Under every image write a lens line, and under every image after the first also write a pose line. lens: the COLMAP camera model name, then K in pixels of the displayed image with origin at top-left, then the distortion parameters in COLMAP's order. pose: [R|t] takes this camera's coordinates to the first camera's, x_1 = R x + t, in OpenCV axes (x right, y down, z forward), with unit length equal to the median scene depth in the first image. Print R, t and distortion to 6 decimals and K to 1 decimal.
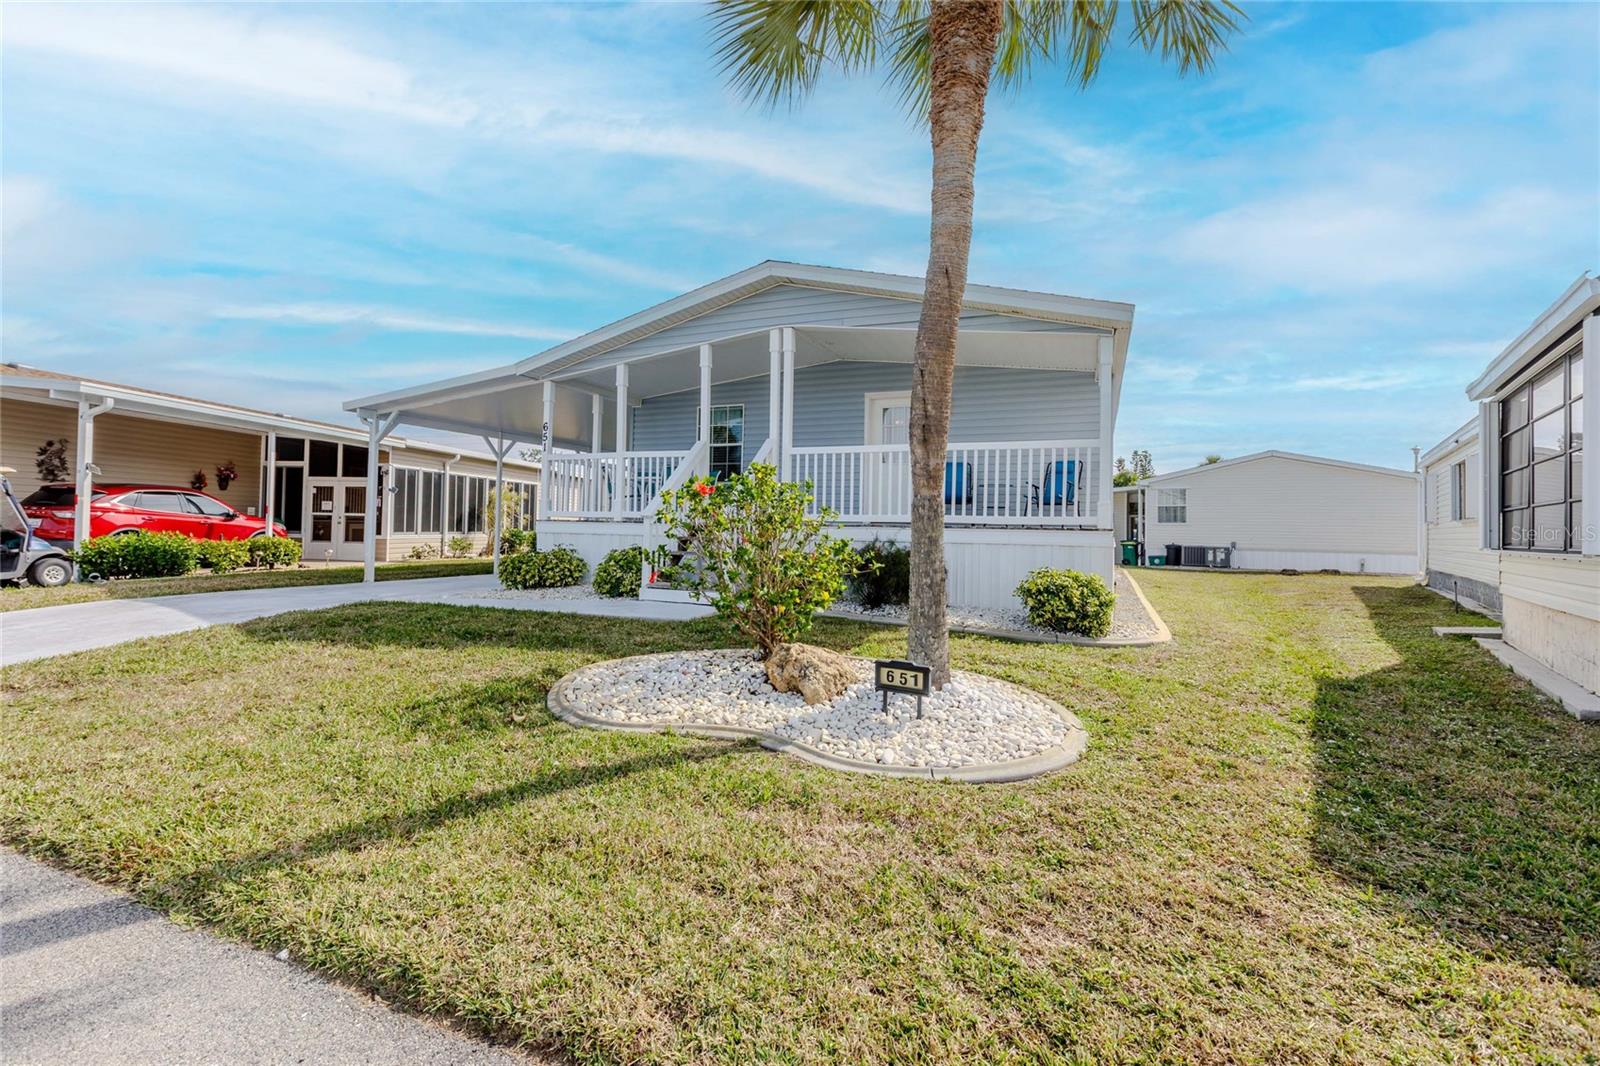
lens RADIAL K [[733.7, 0, 785.9], [0, 733.7, 512.4], [0, 0, 1]] dist [-0.000419, -0.000056]
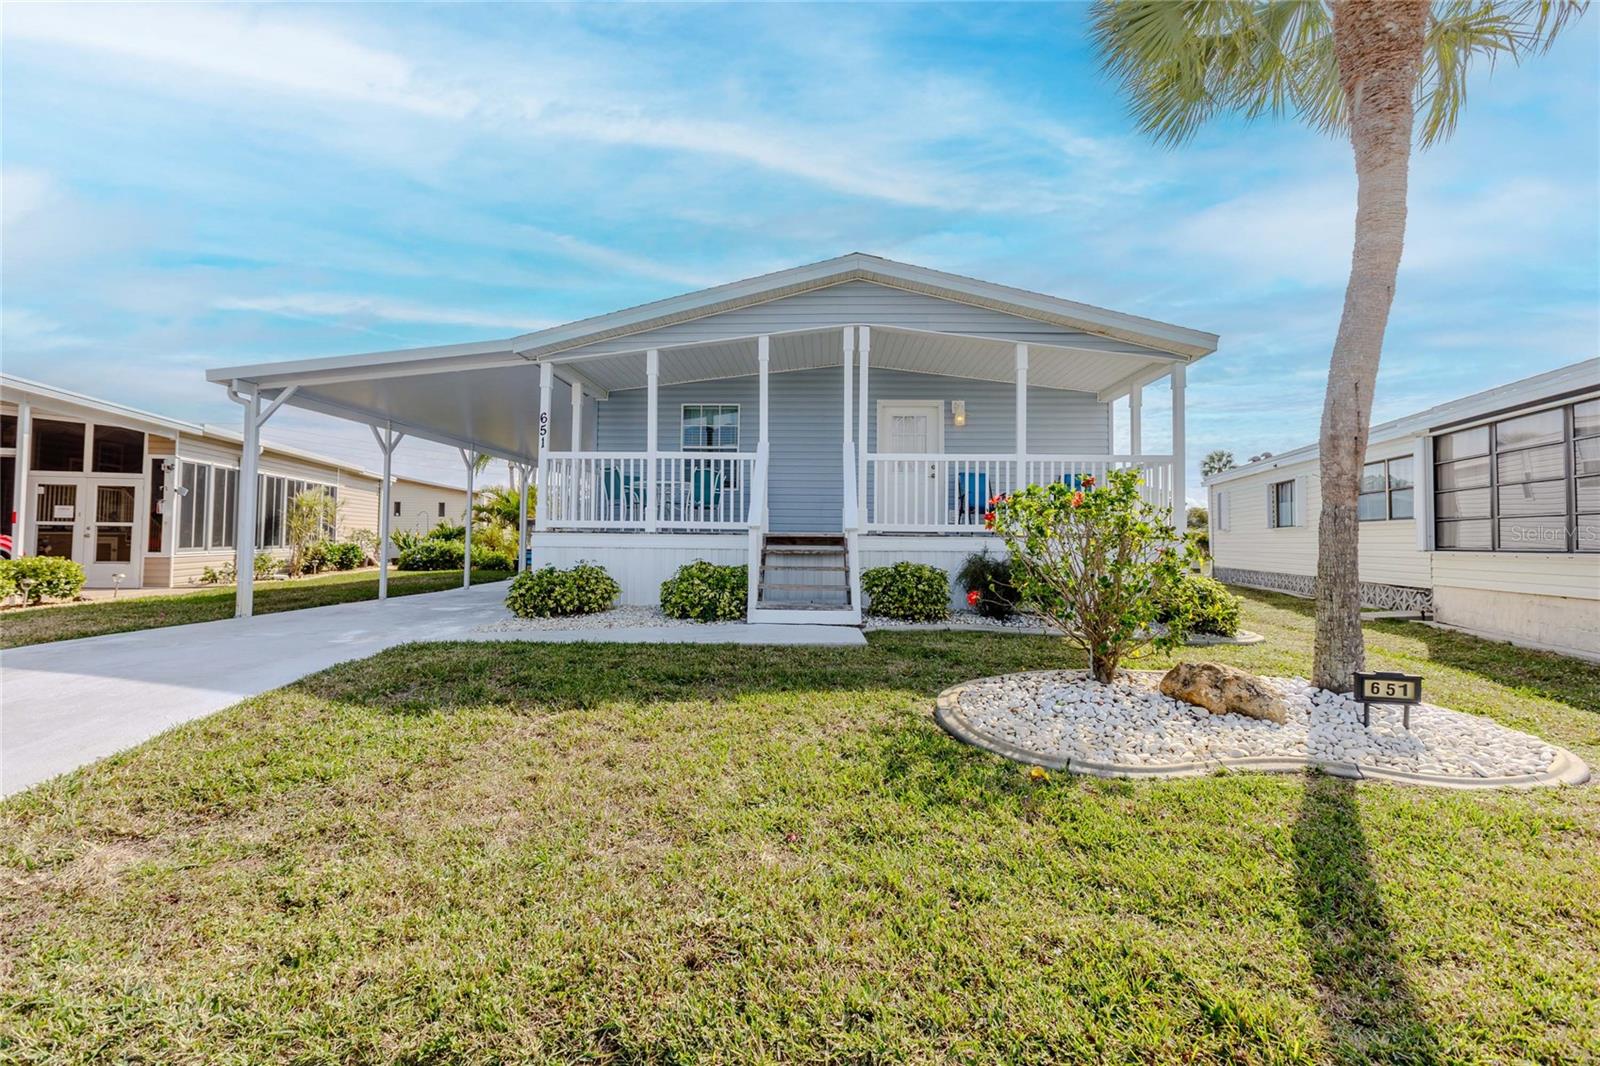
lens RADIAL K [[733.7, 0, 785.9], [0, 733.7, 512.4], [0, 0, 1]] dist [-0.000419, -0.000056]
pose [[0.934130, 0.004159, 0.356909, -0.364828], [-0.000254, 0.999940, -0.010988, -0.001550], [-0.356933, 0.010174, 0.934074, 0.133884]]
